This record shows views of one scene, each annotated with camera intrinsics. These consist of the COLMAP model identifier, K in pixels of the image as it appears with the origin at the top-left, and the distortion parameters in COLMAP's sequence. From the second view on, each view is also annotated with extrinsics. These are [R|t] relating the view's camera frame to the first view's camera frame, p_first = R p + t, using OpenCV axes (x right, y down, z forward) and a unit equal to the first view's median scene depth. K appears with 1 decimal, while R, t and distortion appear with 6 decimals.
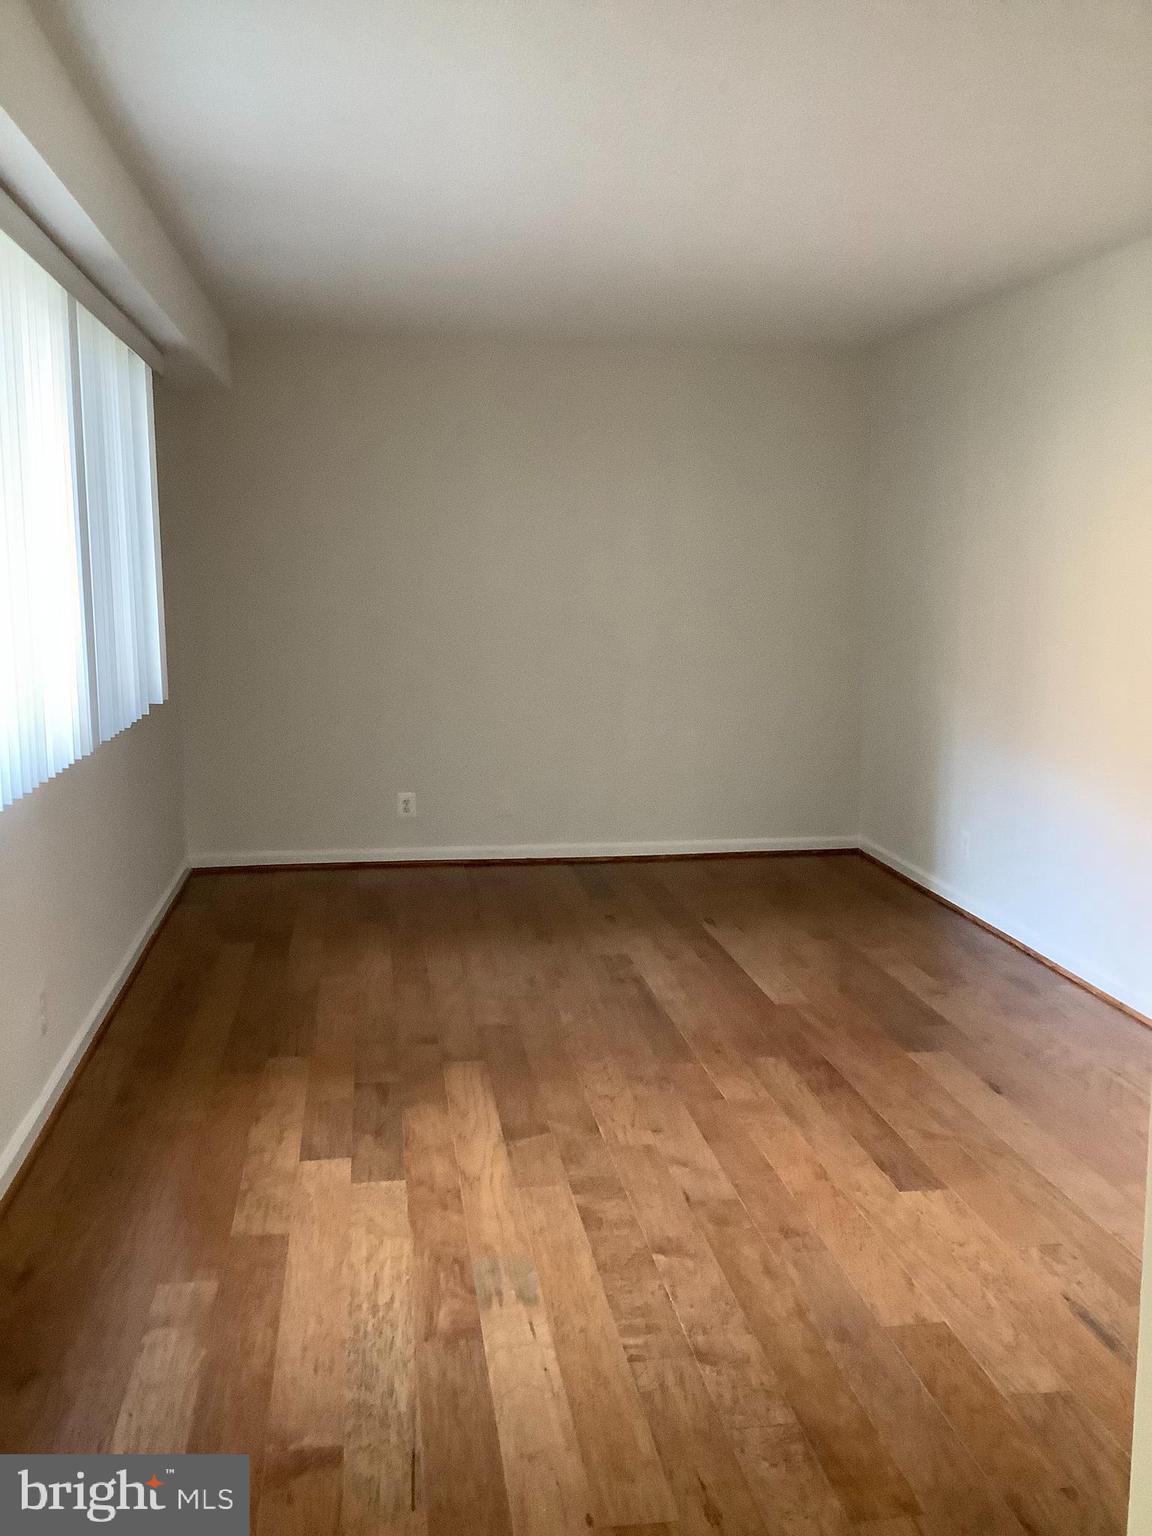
lens RADIAL K [[1388.5, 0, 575.4], [0, 1388.5, 772.3], [0, 0, 1]] dist [0.134300, -0.270319]
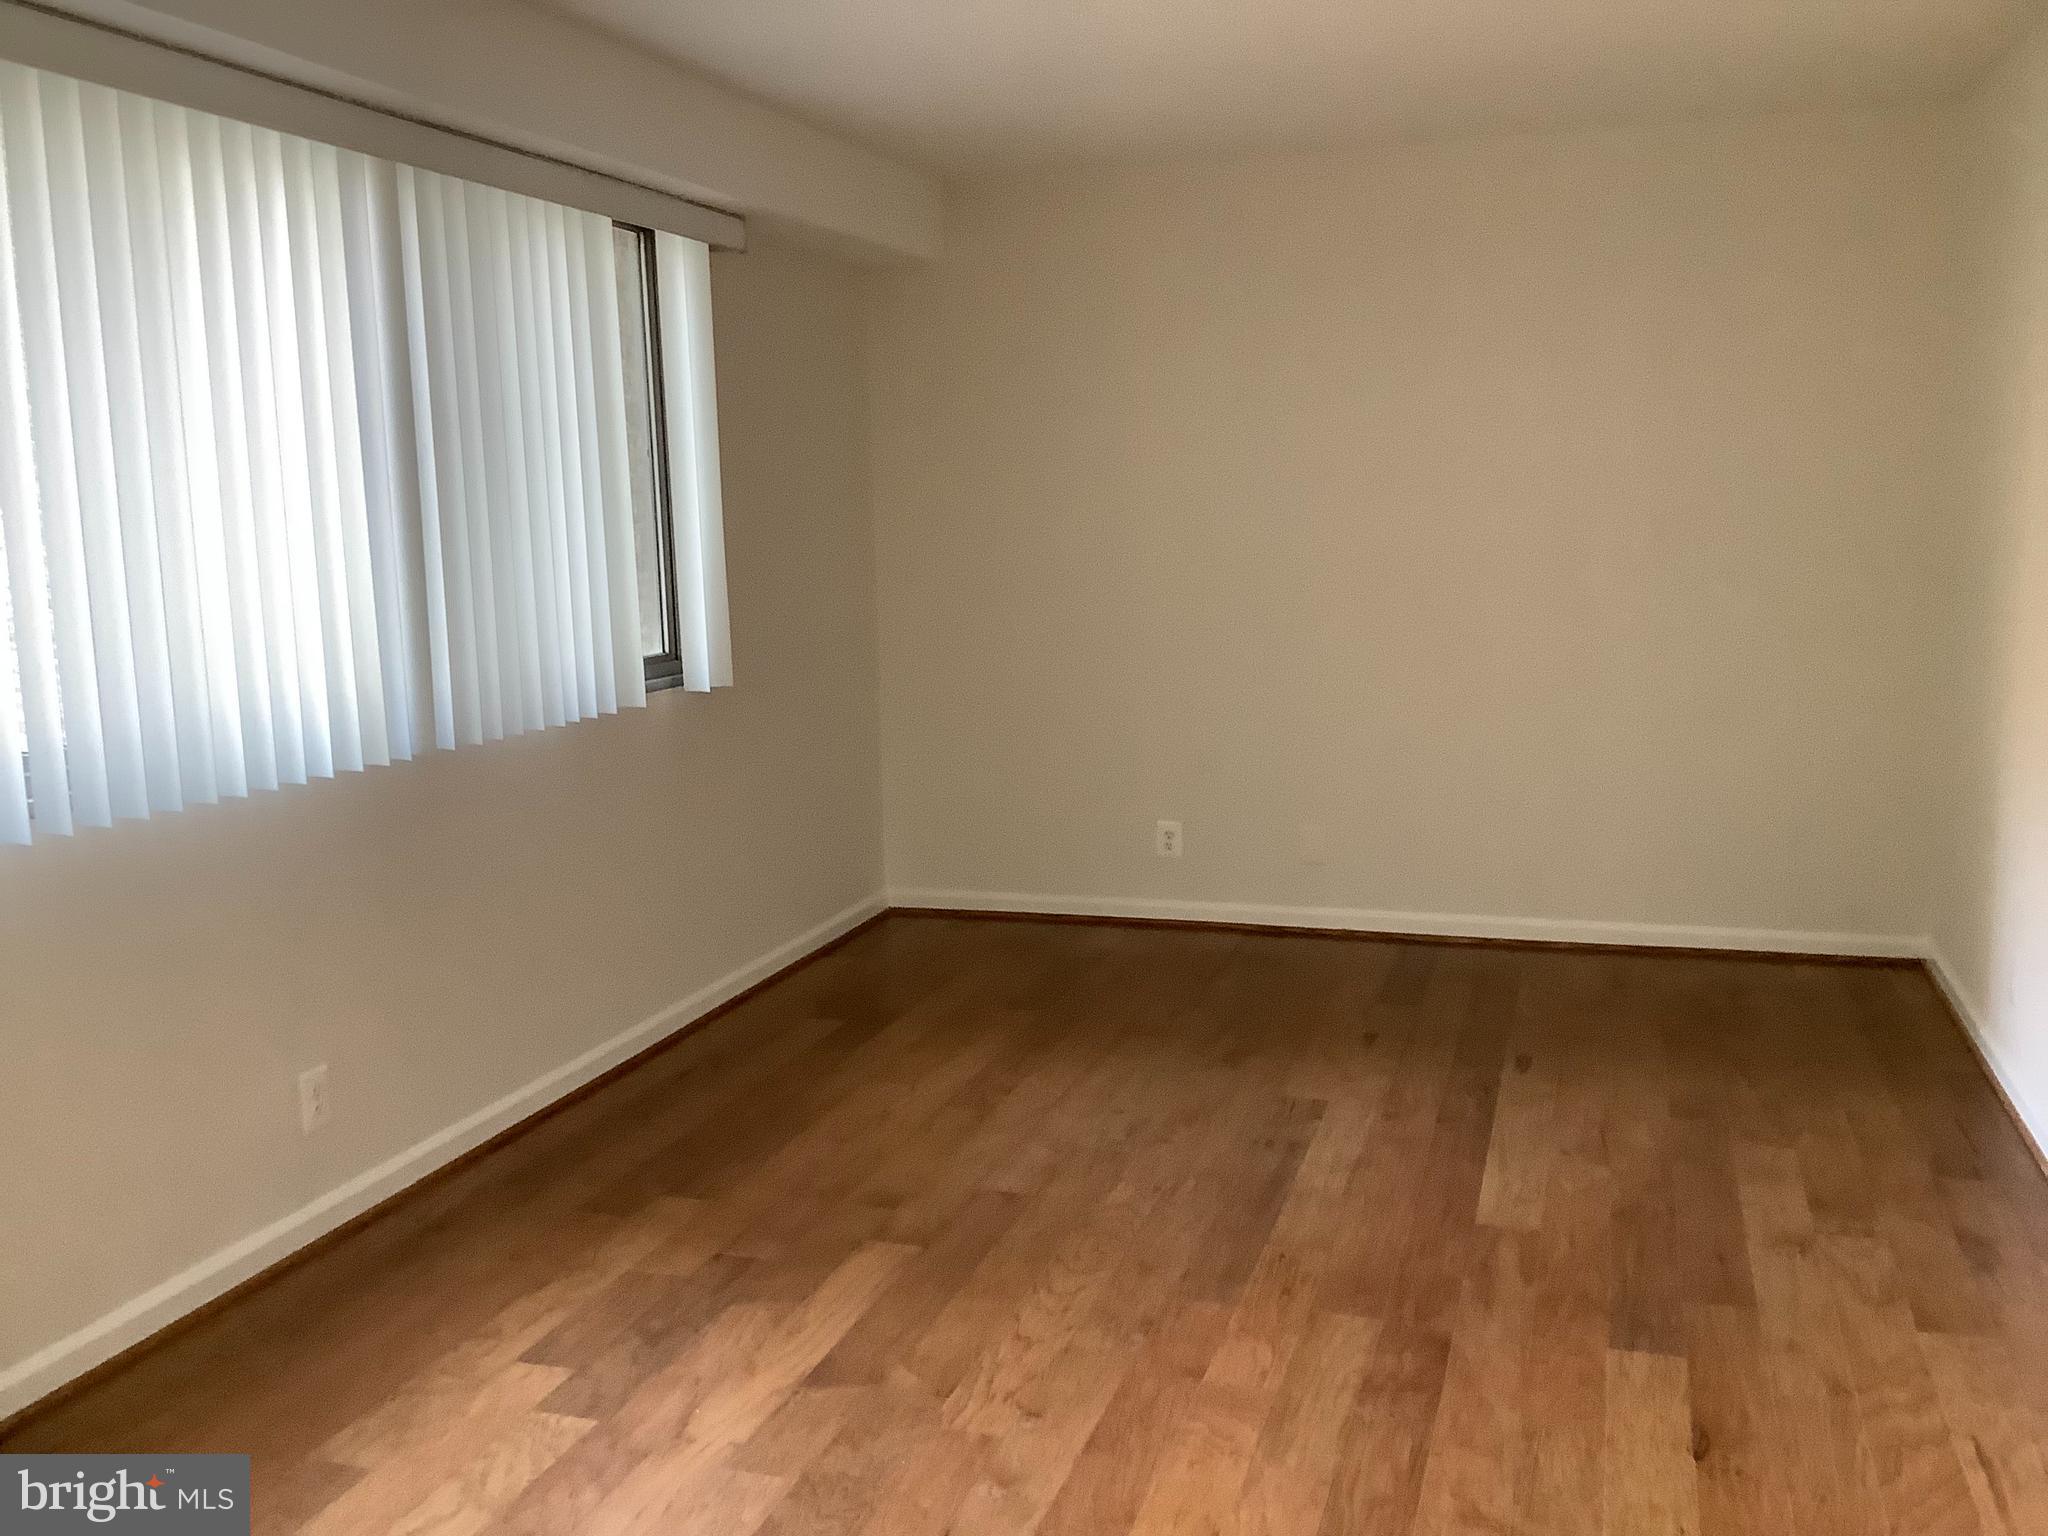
lens RADIAL K [[1851.3, 0, 1016.3], [0, 1851.3, 772.4], [0, 0, 1]] dist [0.134300, -0.270319]
pose [[0.895872, 0.043224, -0.442204, 0.359942], [-0.040420, 0.999058, 0.015767, -0.034964], [0.442469, 0.003749, 0.896776, 0.225858]]
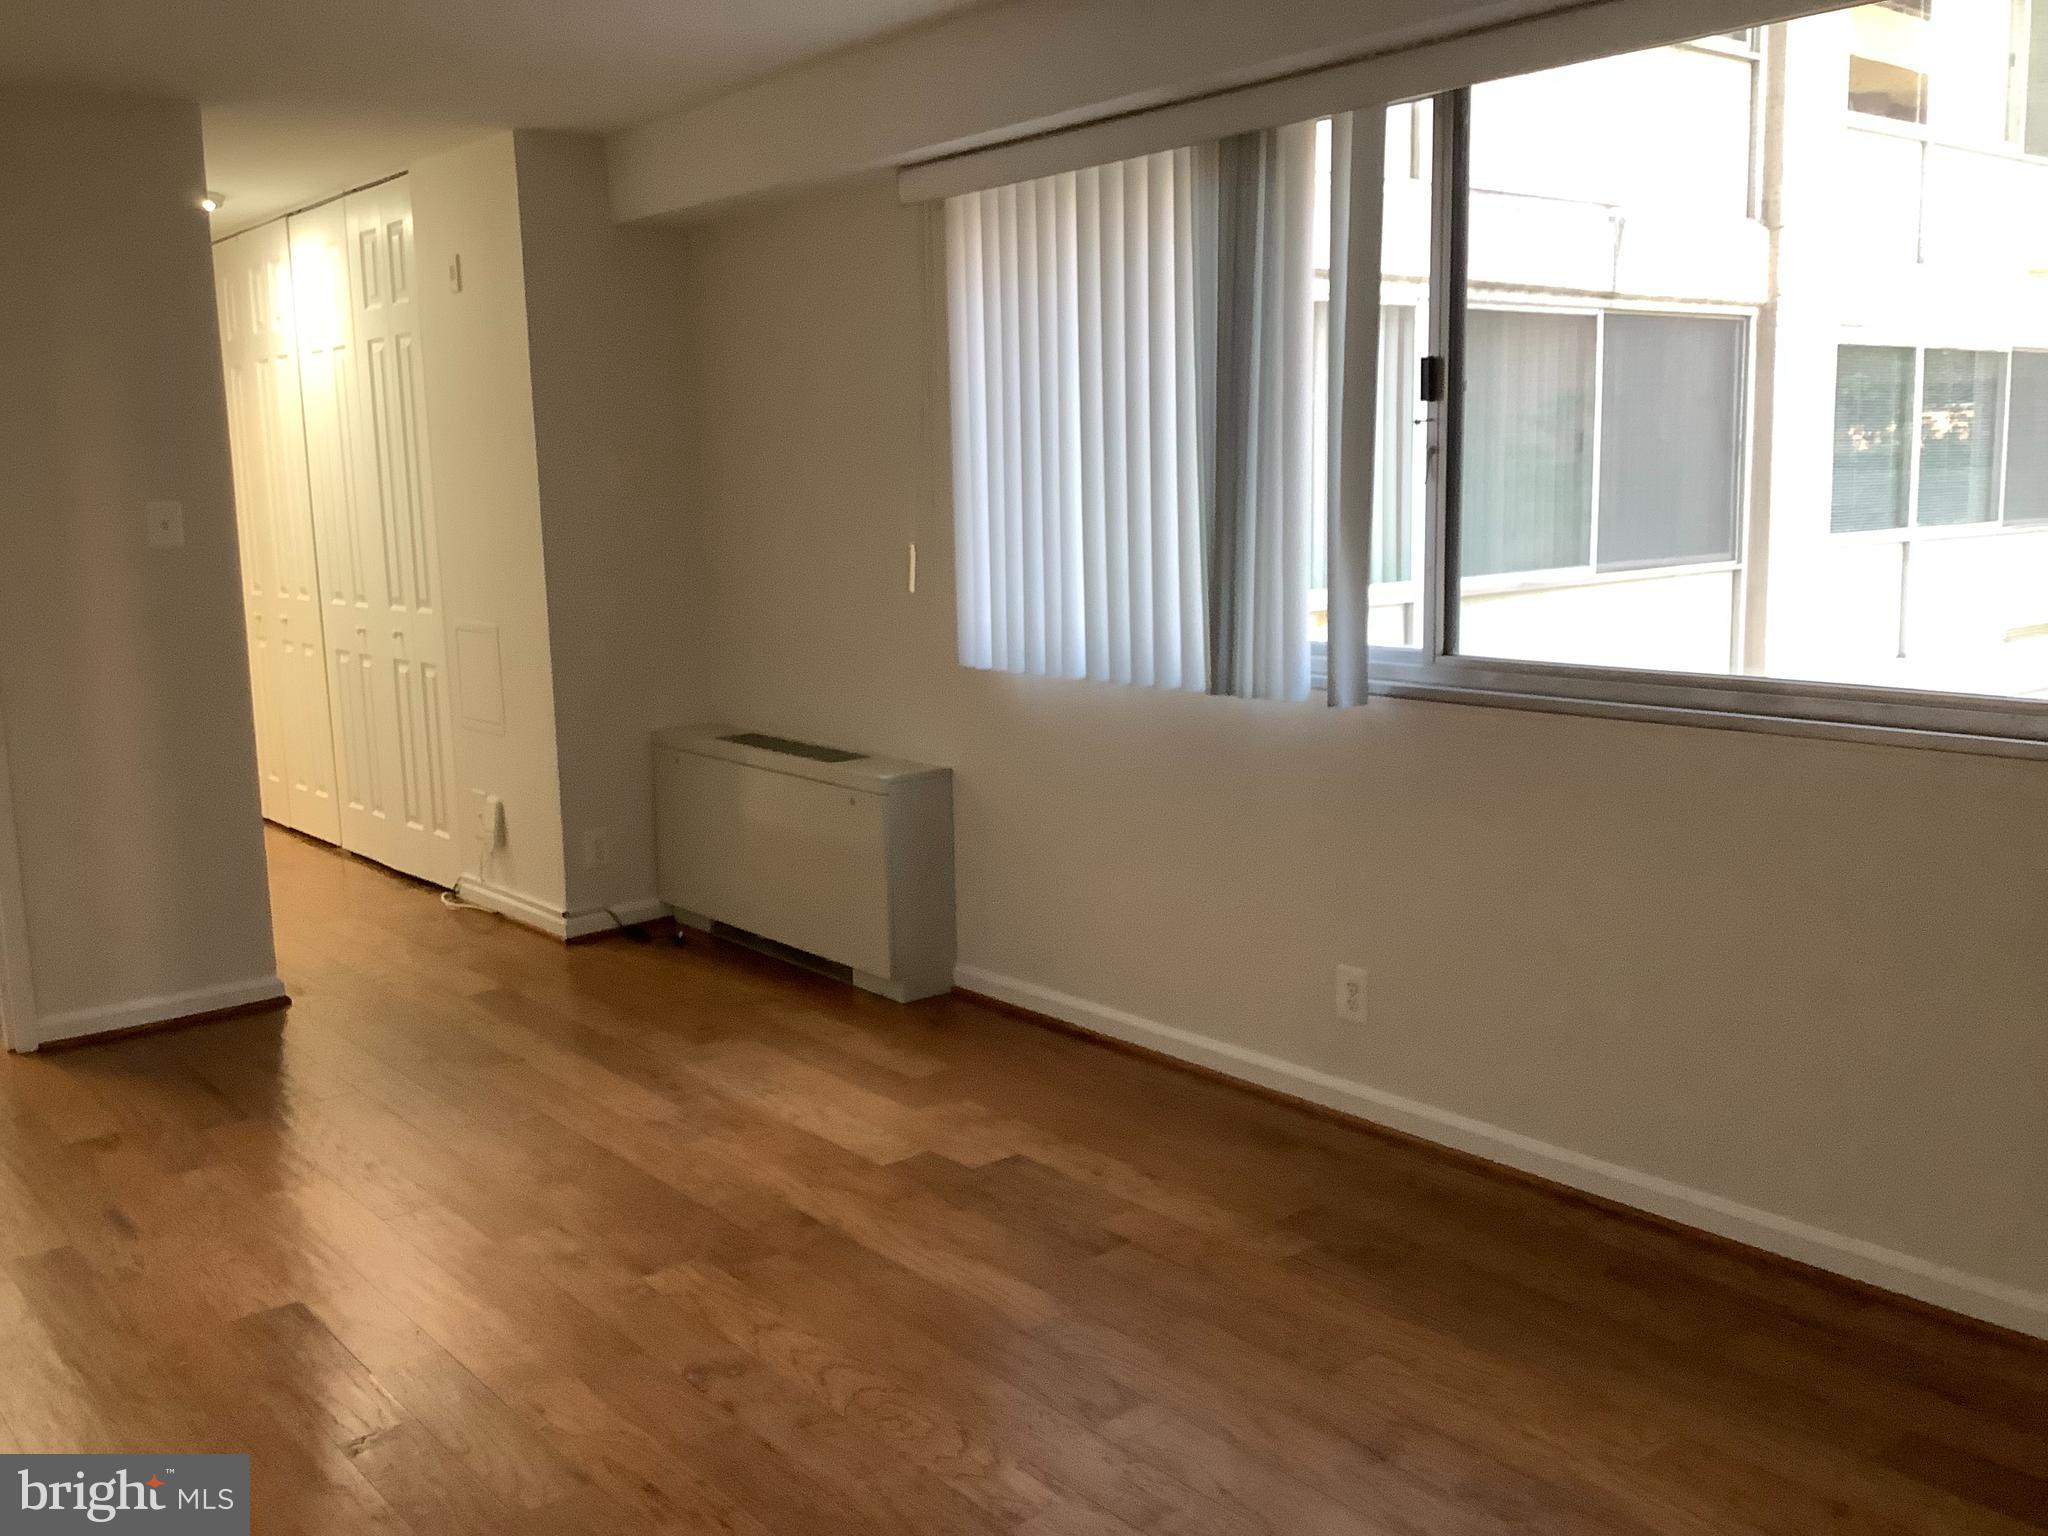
lens RADIAL K [[1894.6, 0, 1017.4], [0, 1894.6, 789.6], [0, 0, 1]] dist [0.008150, 0.007517]
pose [[-0.864213, 0.103181, -0.492432, 0.301242], [-0.050774, 0.955862, 0.289394, -0.235046], [0.500557, 0.275101, -0.820830, 1.594635]]
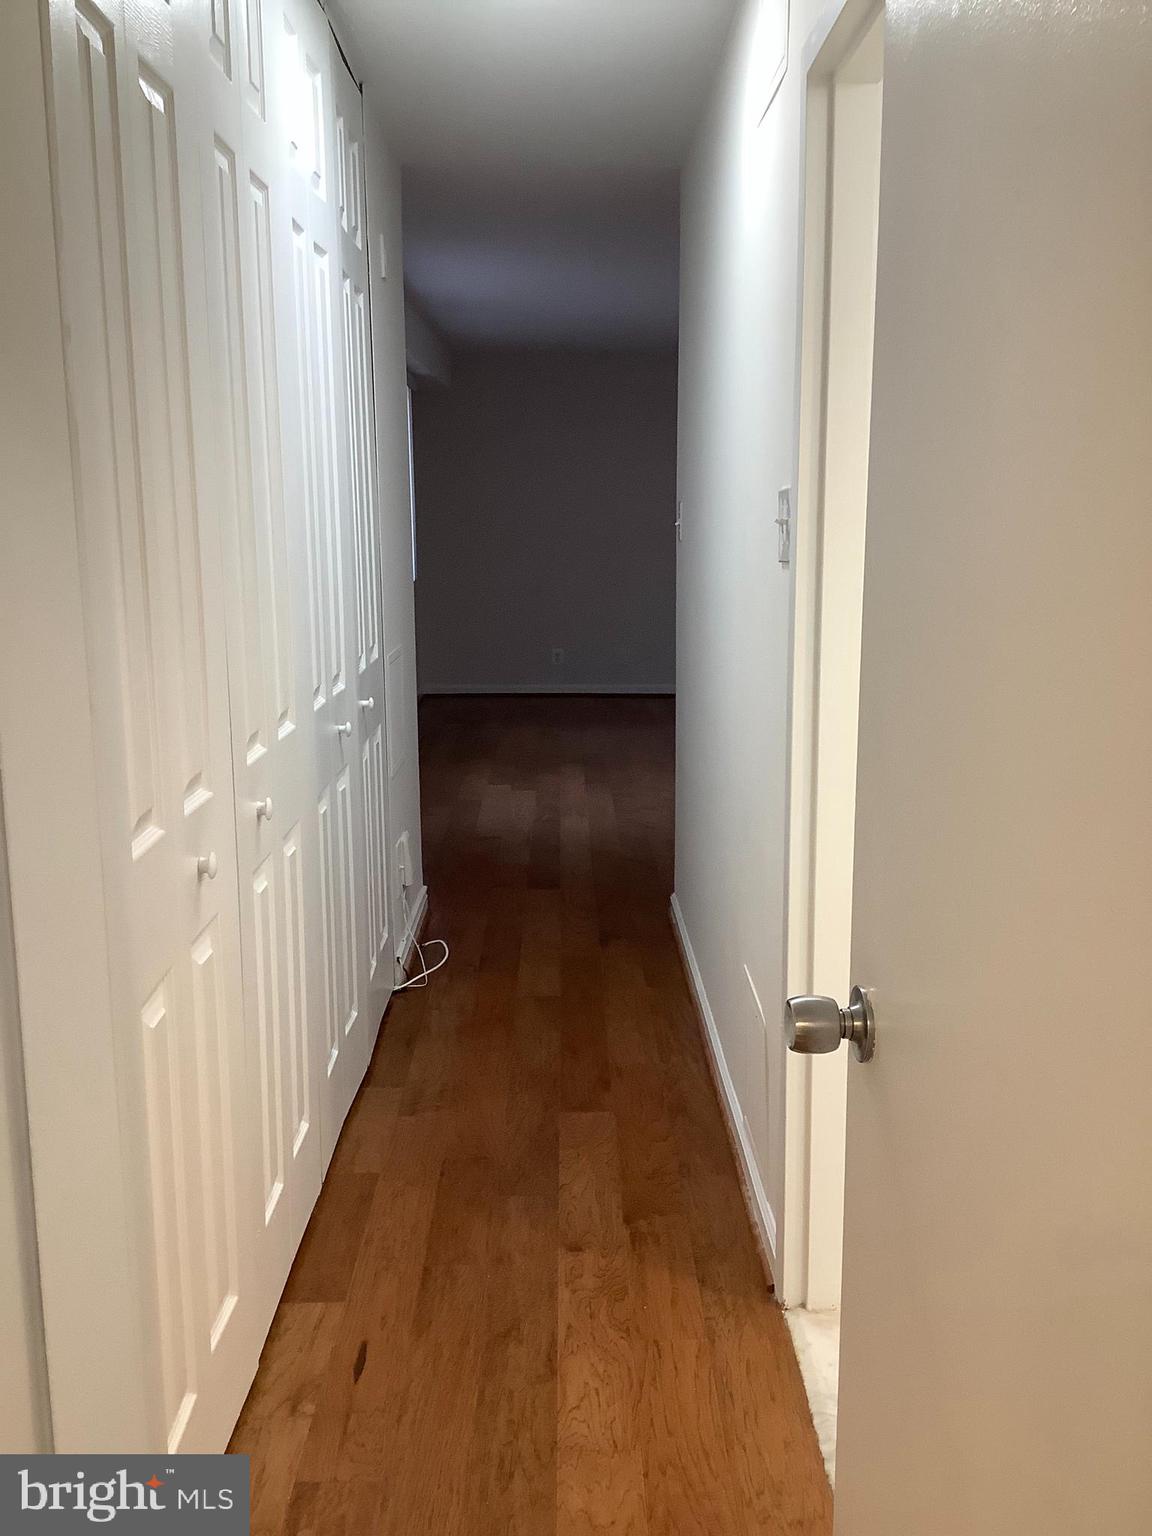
lens RADIAL K [[1388.5, 0, 575.4], [0, 1388.5, 772.3], [0, 0, 1]] dist [0.134300, -0.270319]
pose [[0.990479, 0.021494, -0.135974, 0.186240], [-0.015177, 0.998764, 0.047327, 0.130135], [0.136824, -0.044813, 0.989581, -0.896381]]
